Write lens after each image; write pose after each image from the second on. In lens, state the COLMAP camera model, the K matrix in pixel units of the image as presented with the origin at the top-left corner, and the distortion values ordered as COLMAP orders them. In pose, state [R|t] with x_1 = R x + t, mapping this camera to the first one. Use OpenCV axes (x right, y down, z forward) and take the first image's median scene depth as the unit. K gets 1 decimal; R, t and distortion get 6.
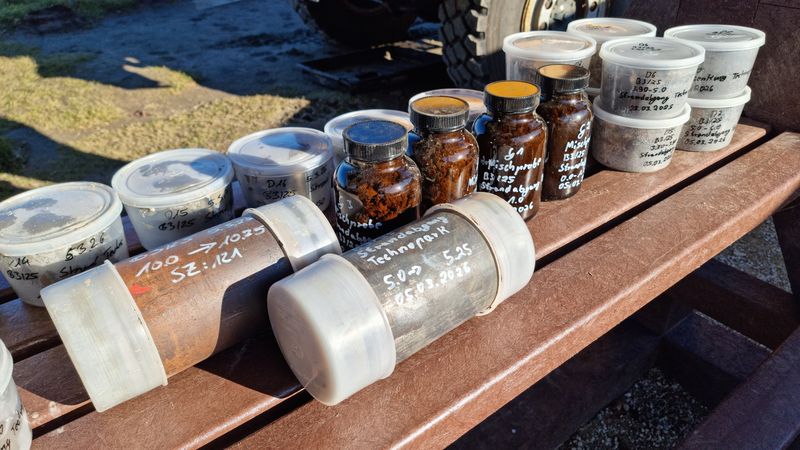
lens RADIAL K [[550.7, 0, 417.7], [0, 550.7, 226.4], [0, 0, 1]] dist [0.077914, -0.074331]
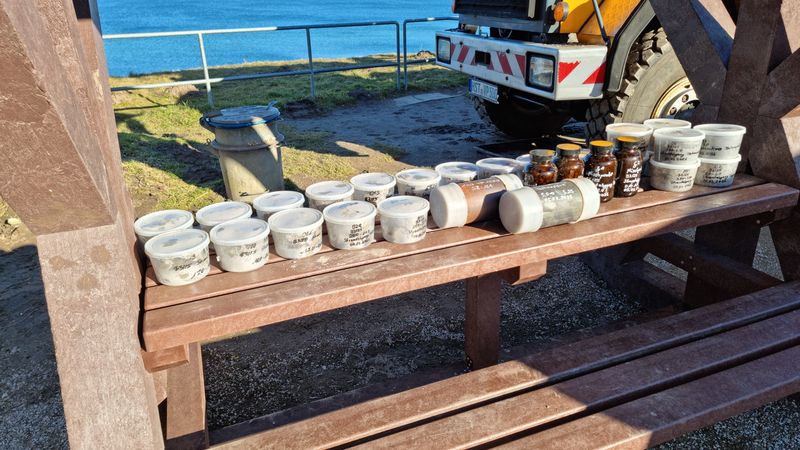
lens RADIAL K [[550.7, 0, 417.7], [0, 550.7, 226.4], [0, 0, 1]] dist [0.077914, -0.074331]
pose [[0.962483, 0.096203, -0.253716, 0.044832], [-0.136331, 0.979902, -0.145623, 0.502071], [0.234607, 0.174749, 0.956254, -1.261942]]
